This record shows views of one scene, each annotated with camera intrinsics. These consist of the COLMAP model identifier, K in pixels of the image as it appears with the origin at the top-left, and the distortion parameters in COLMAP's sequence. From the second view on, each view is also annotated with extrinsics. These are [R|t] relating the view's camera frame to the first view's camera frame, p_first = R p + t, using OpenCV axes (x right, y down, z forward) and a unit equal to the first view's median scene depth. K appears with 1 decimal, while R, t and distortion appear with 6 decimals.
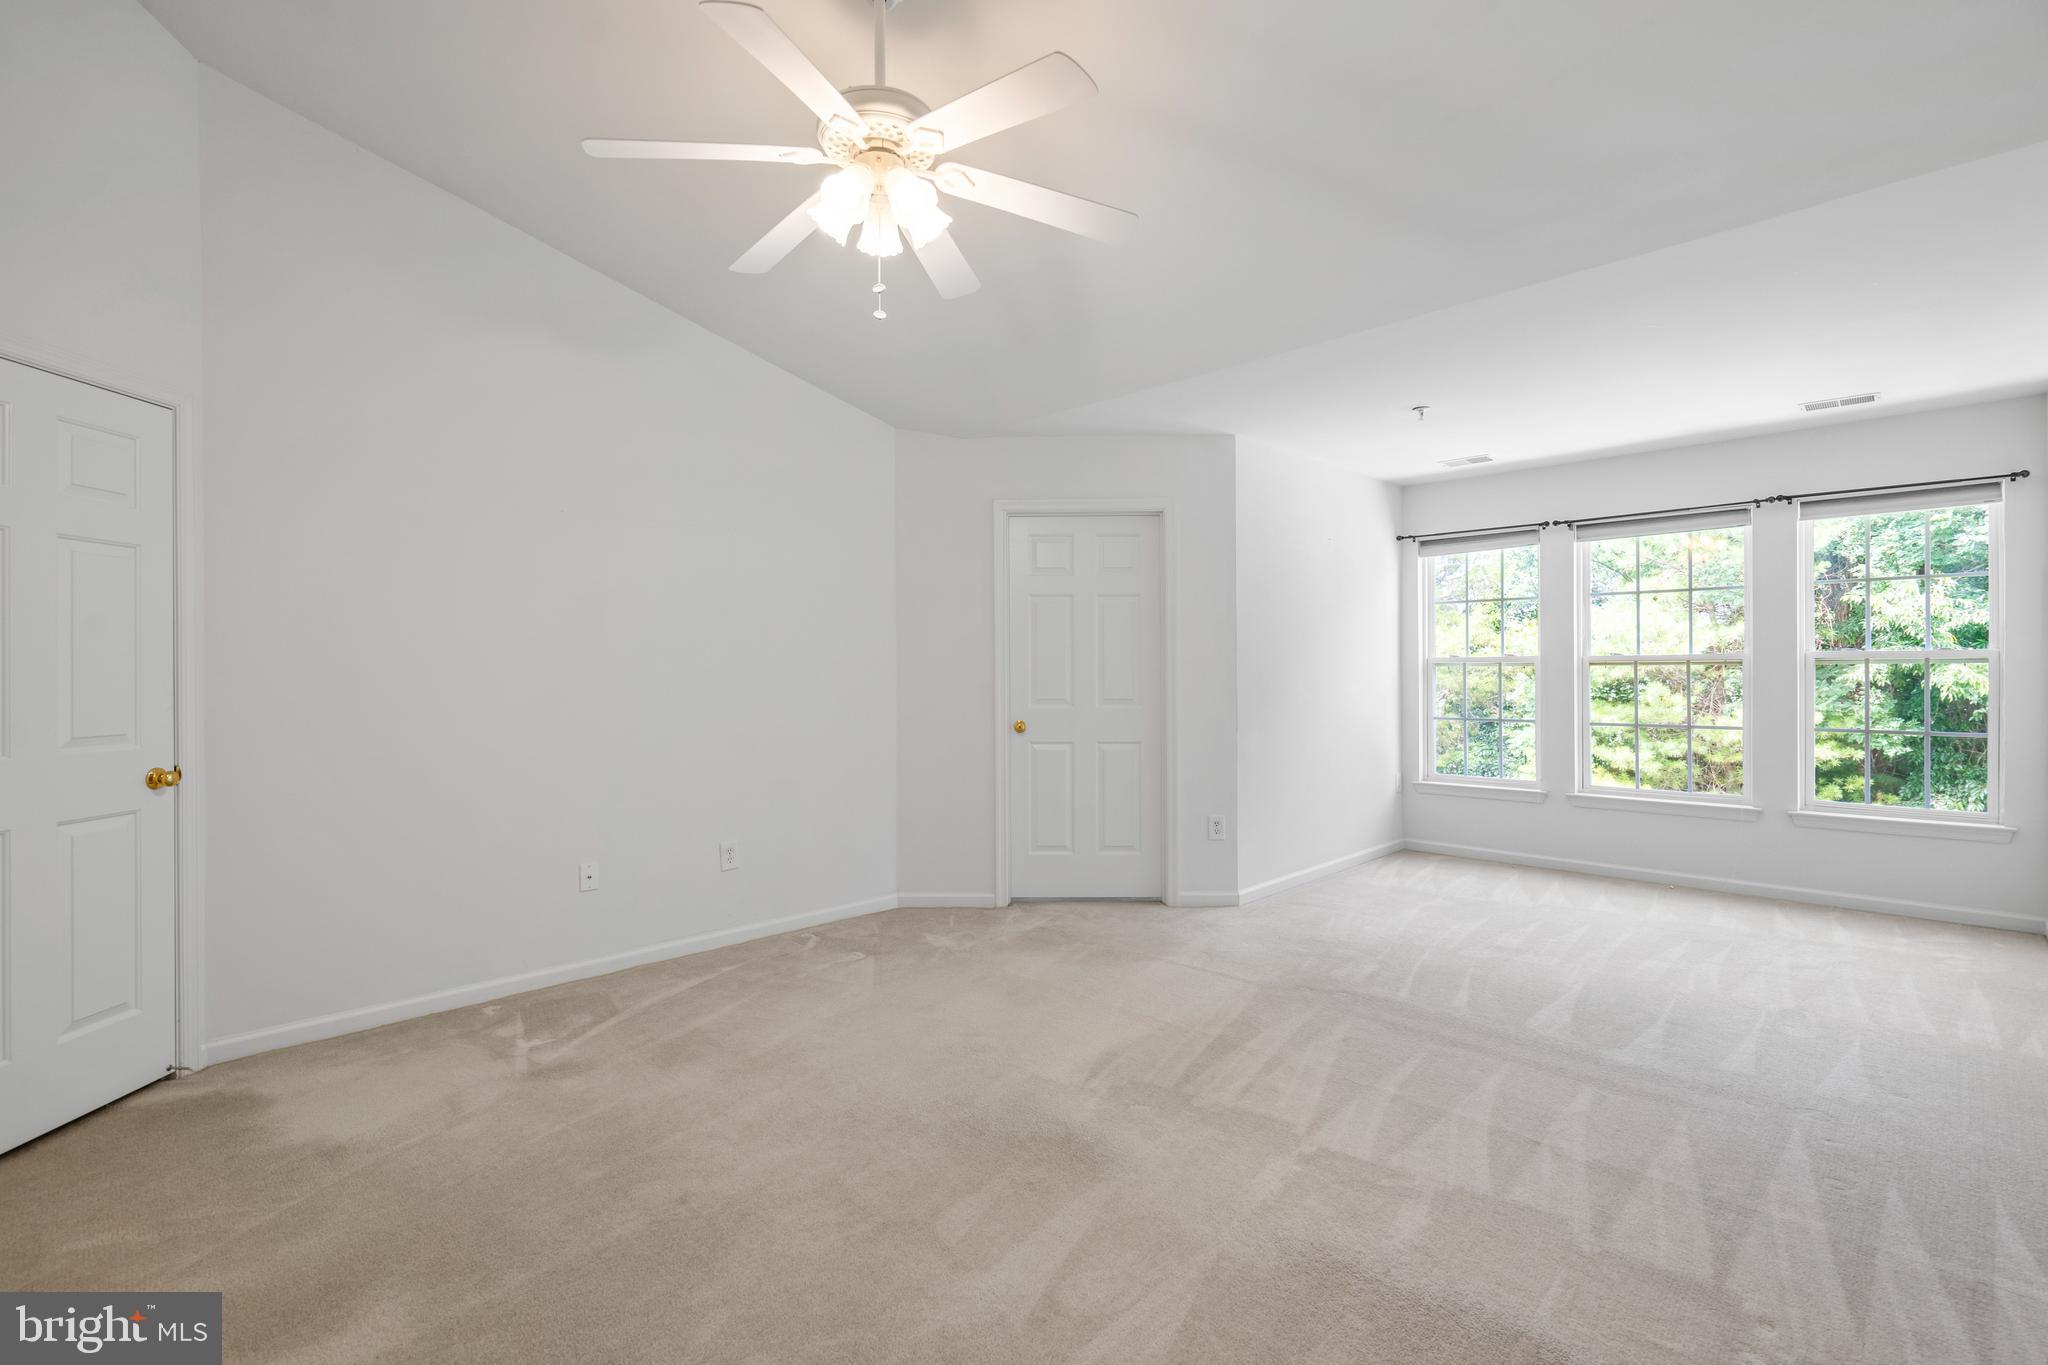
lens RADIAL K [[940.3, 0, 1024.0], [0, 940.3, 682.5], [0, 0, 1]] dist [0.001161, 0.025415]
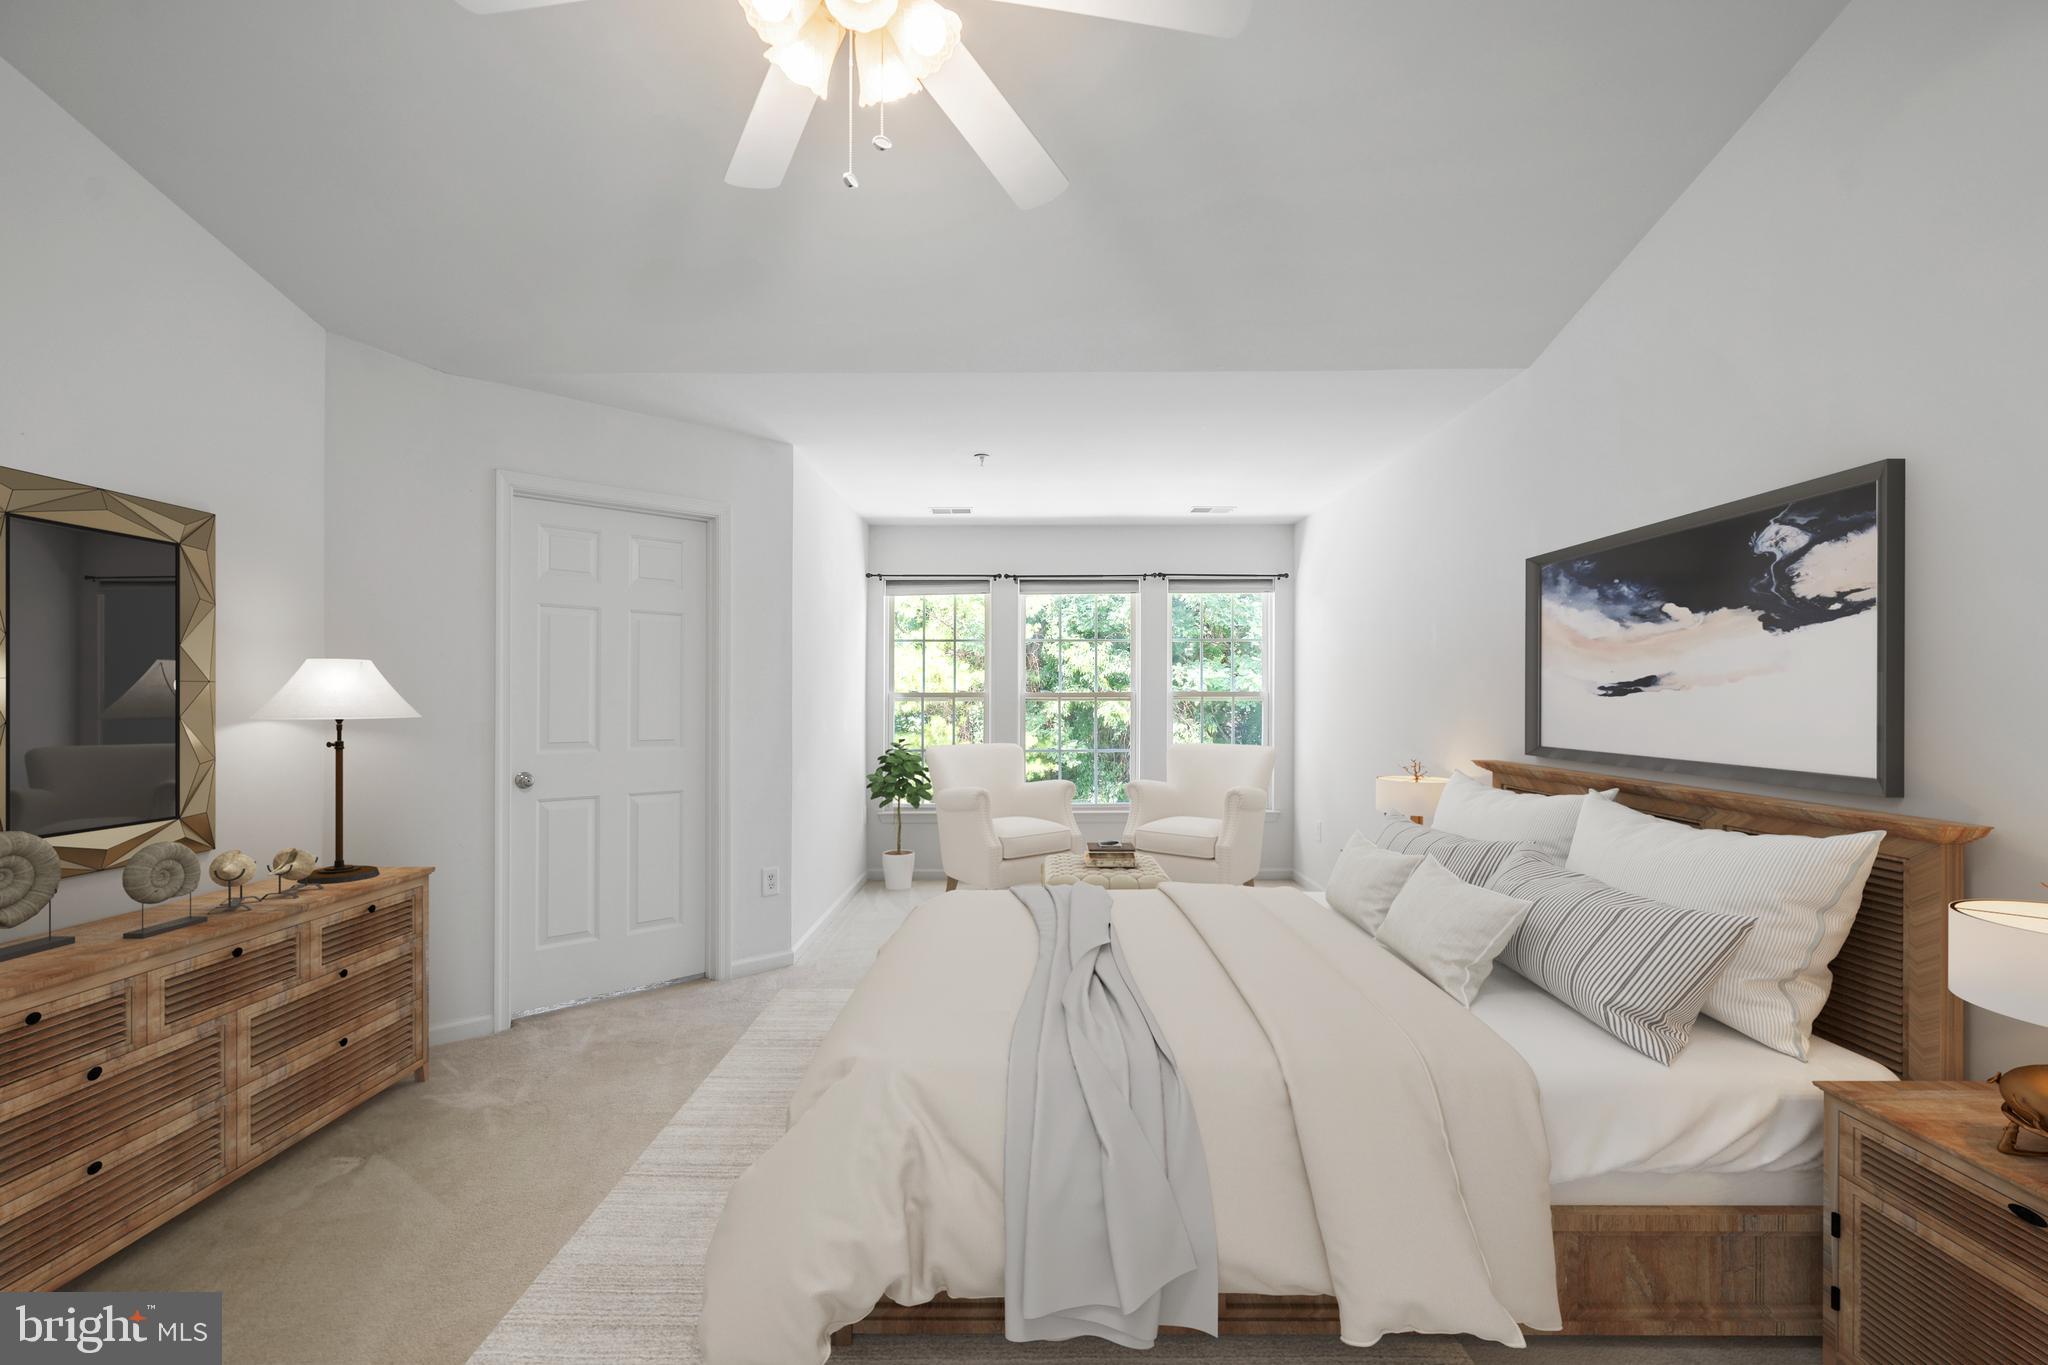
lens RADIAL K [[938.6, 0, 1015.9], [0, 938.6, 696.9], [0, 0, 1]] dist [0.002885, 0.000595]
pose [[0.713346, 0.006021, 0.700786, -0.115211], [0.010484, 0.999760, -0.019261, -0.000082], [-0.700734, 0.021087, 0.713111, 0.092675]]
